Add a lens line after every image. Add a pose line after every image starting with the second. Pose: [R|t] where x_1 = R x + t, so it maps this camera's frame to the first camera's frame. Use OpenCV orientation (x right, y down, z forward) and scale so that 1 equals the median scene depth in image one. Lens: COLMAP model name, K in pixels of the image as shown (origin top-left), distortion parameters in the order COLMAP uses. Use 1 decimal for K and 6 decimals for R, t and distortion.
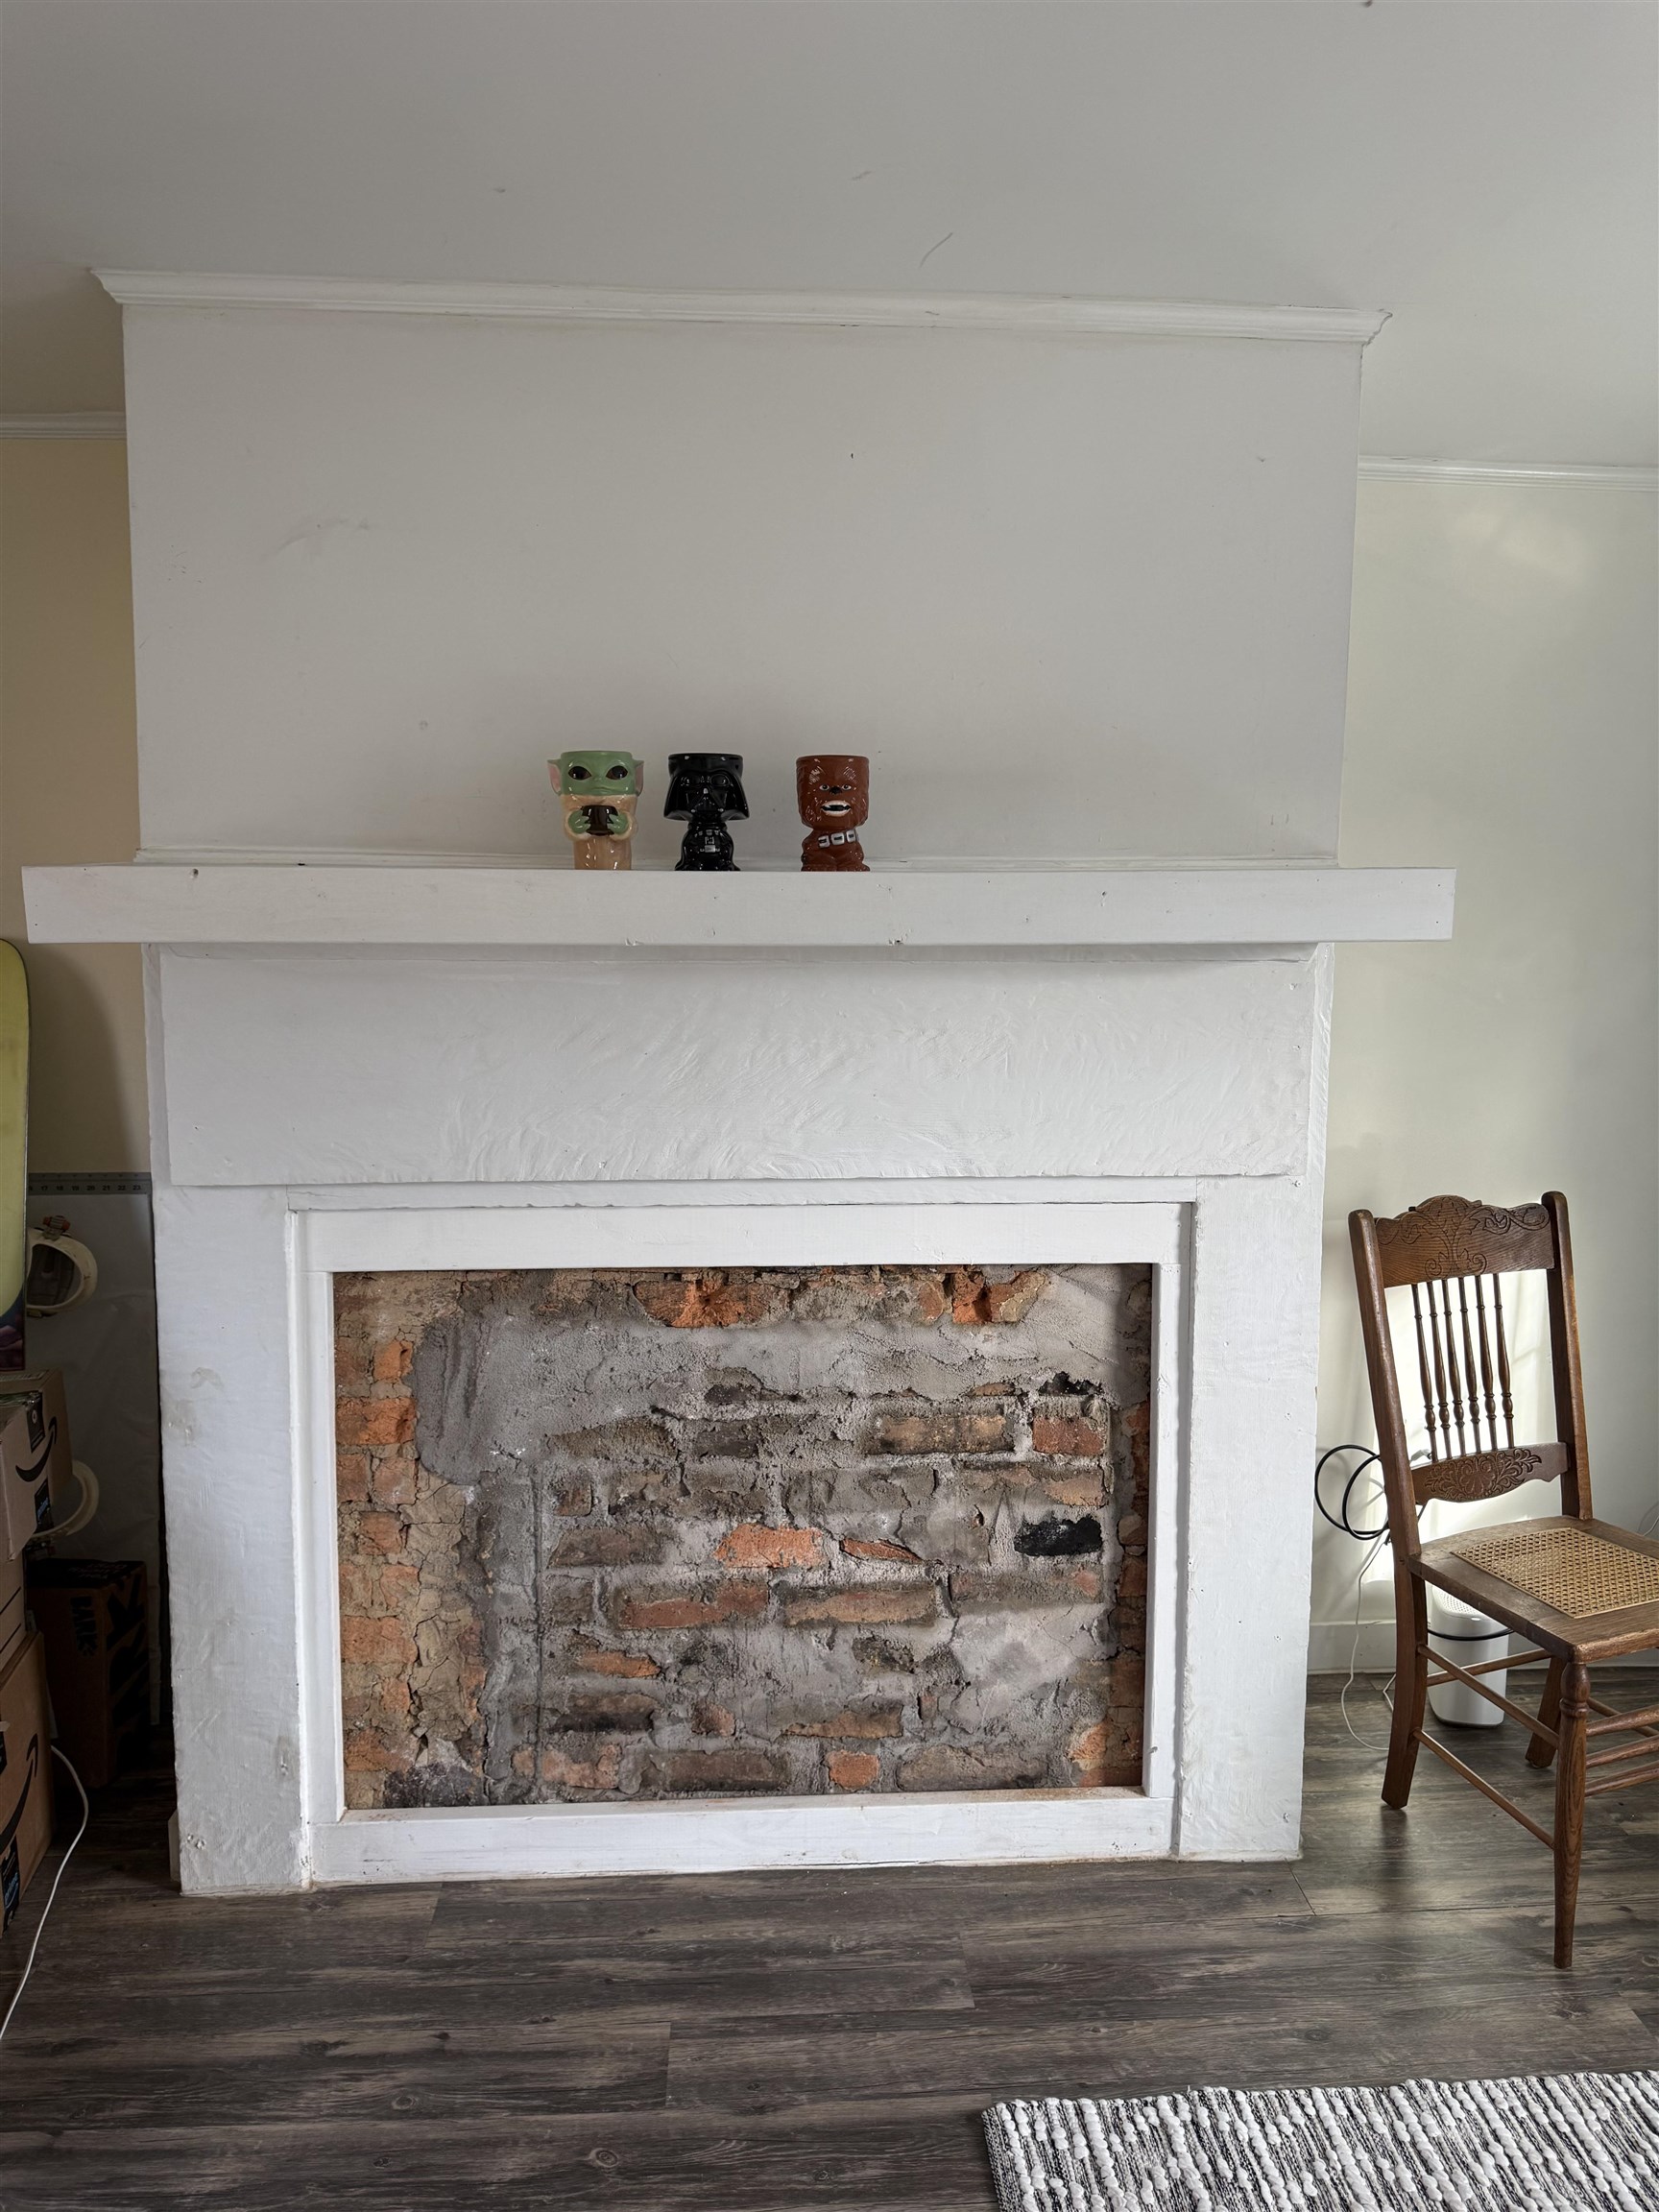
lens RADIAL K [[1554.2, 0, 843.1], [0, 1554.2, 1099.0], [0, 0, 1]] dist [0.058088, -0.066998]
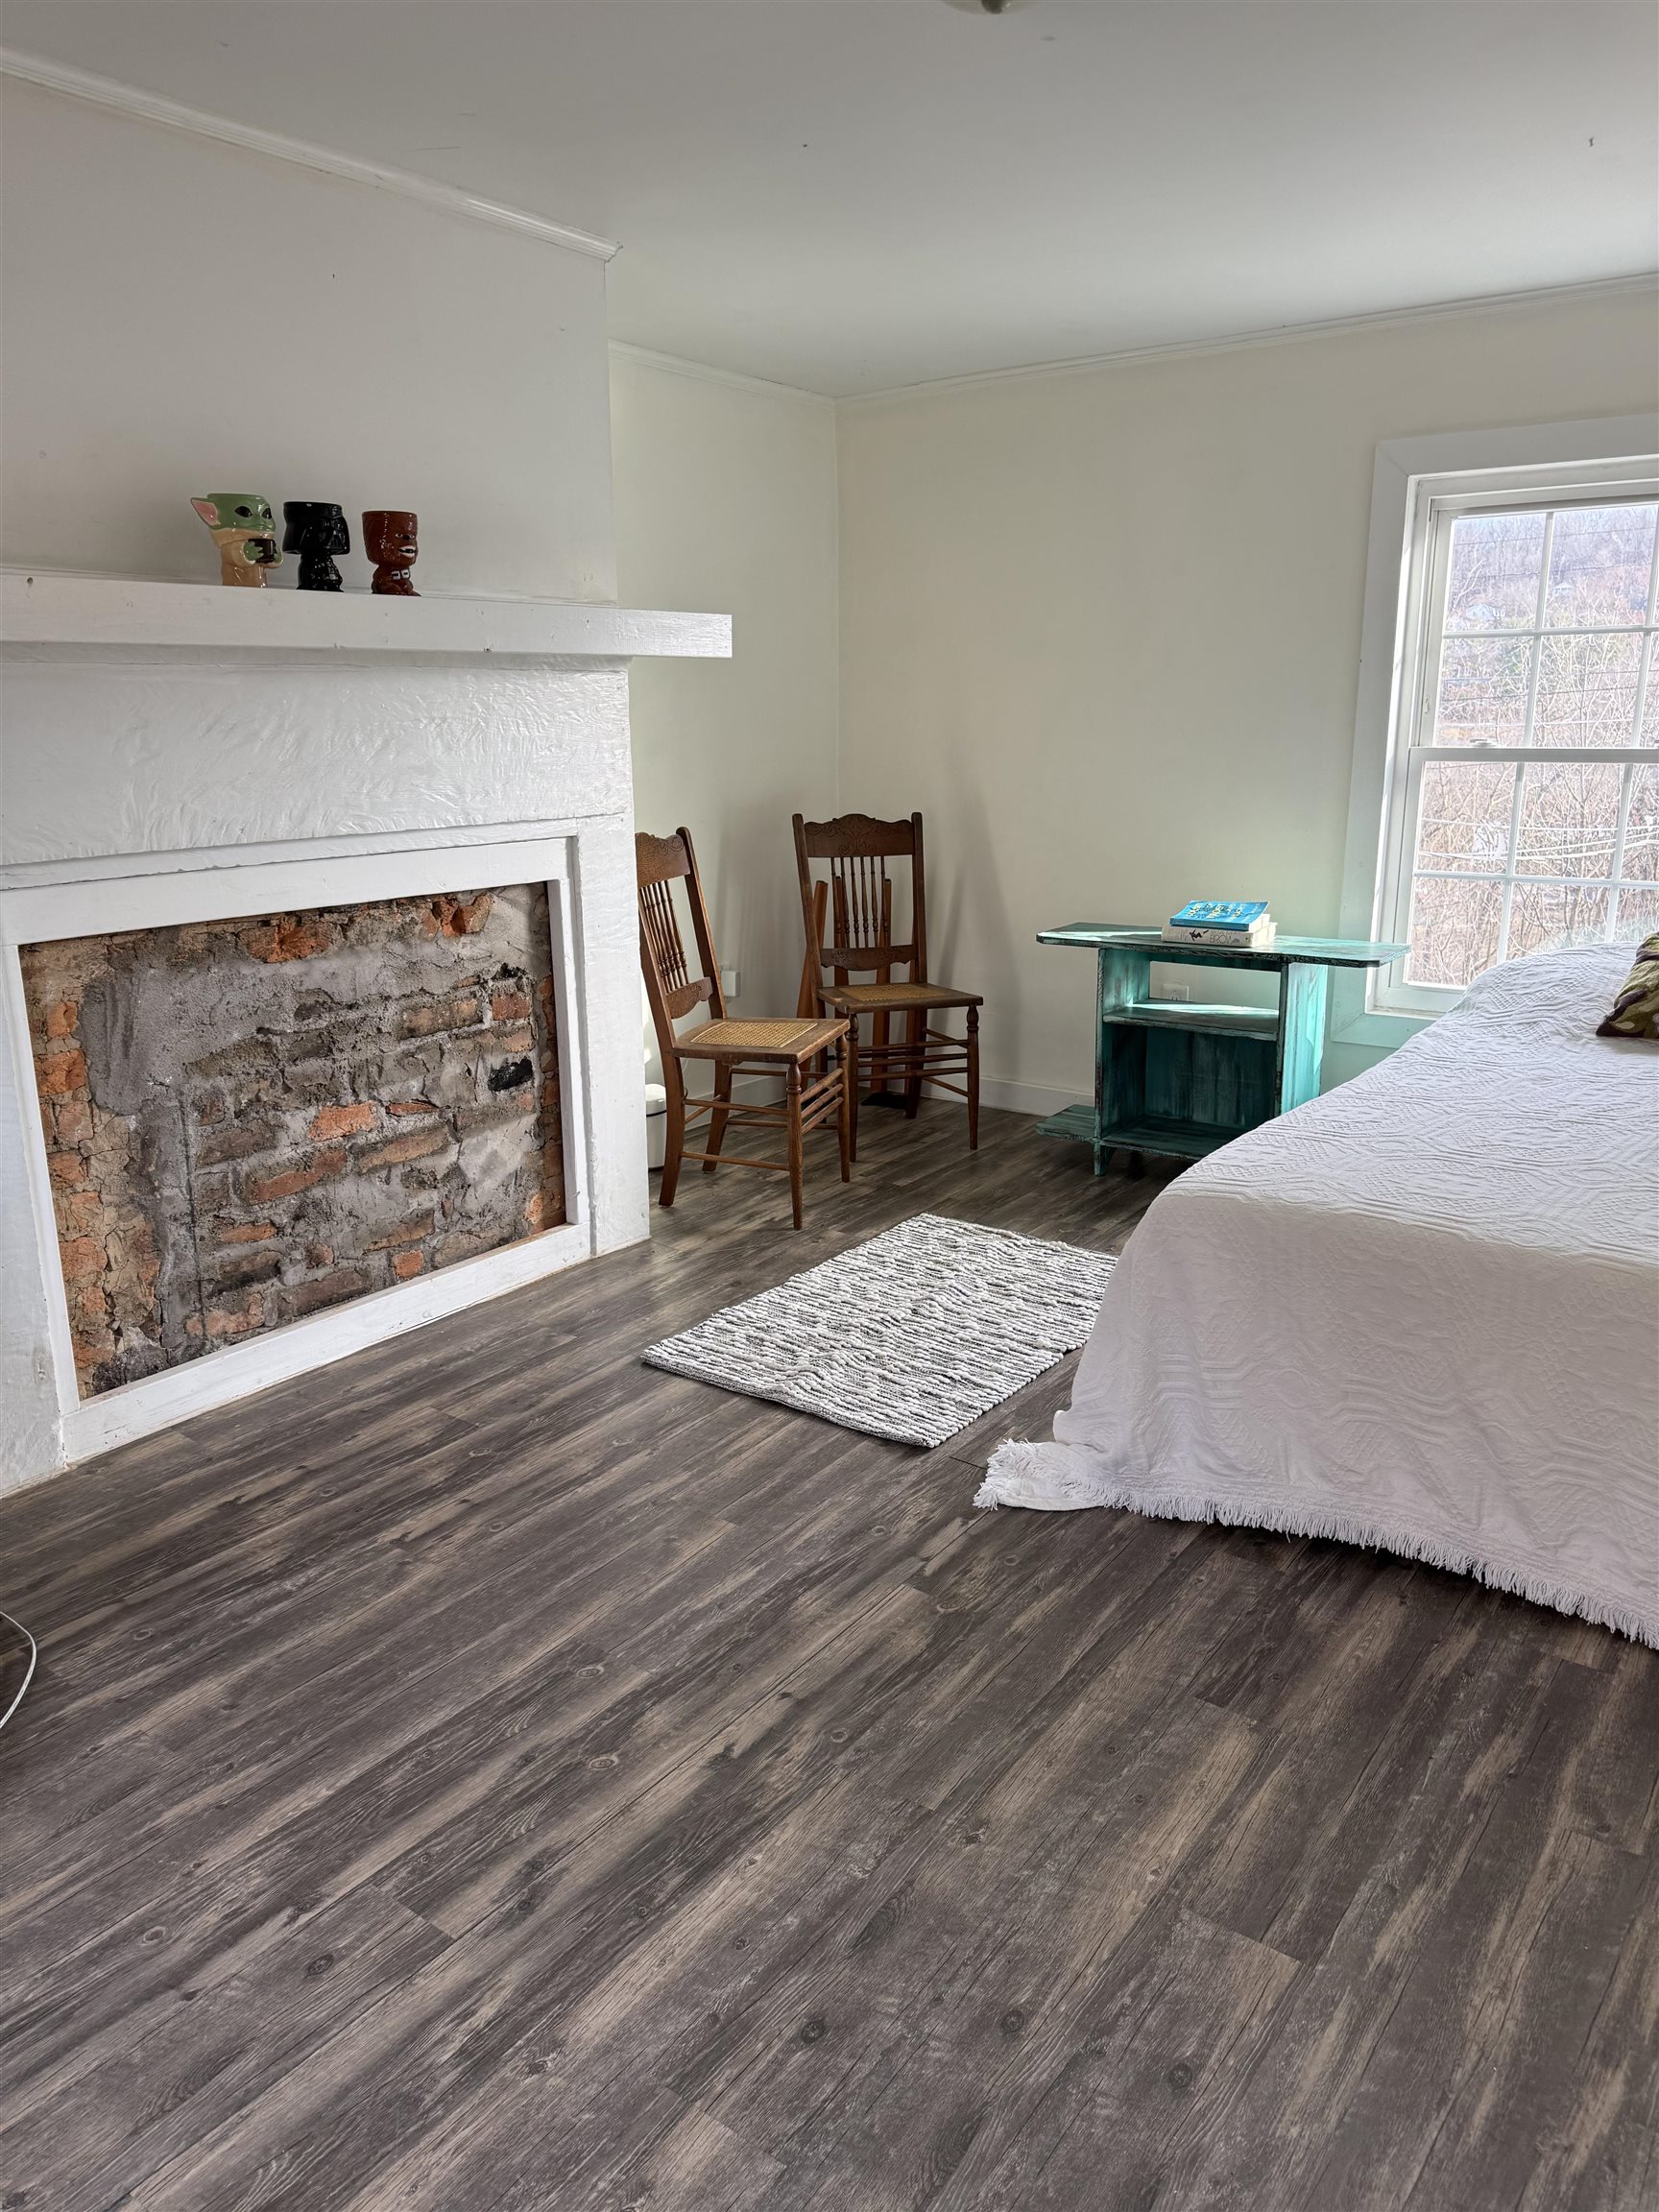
lens RADIAL K [[1574.4, 0, 825.9], [0, 1574.4, 1106.0], [0, 0, 1]] dist [0.269968, -0.529096]
pose [[0.639718, -0.198919, 0.742423, -0.814239], [0.080364, 0.977946, 0.192776, 0.041593], [-0.764397, -0.063658, 0.641595, -0.208563]]
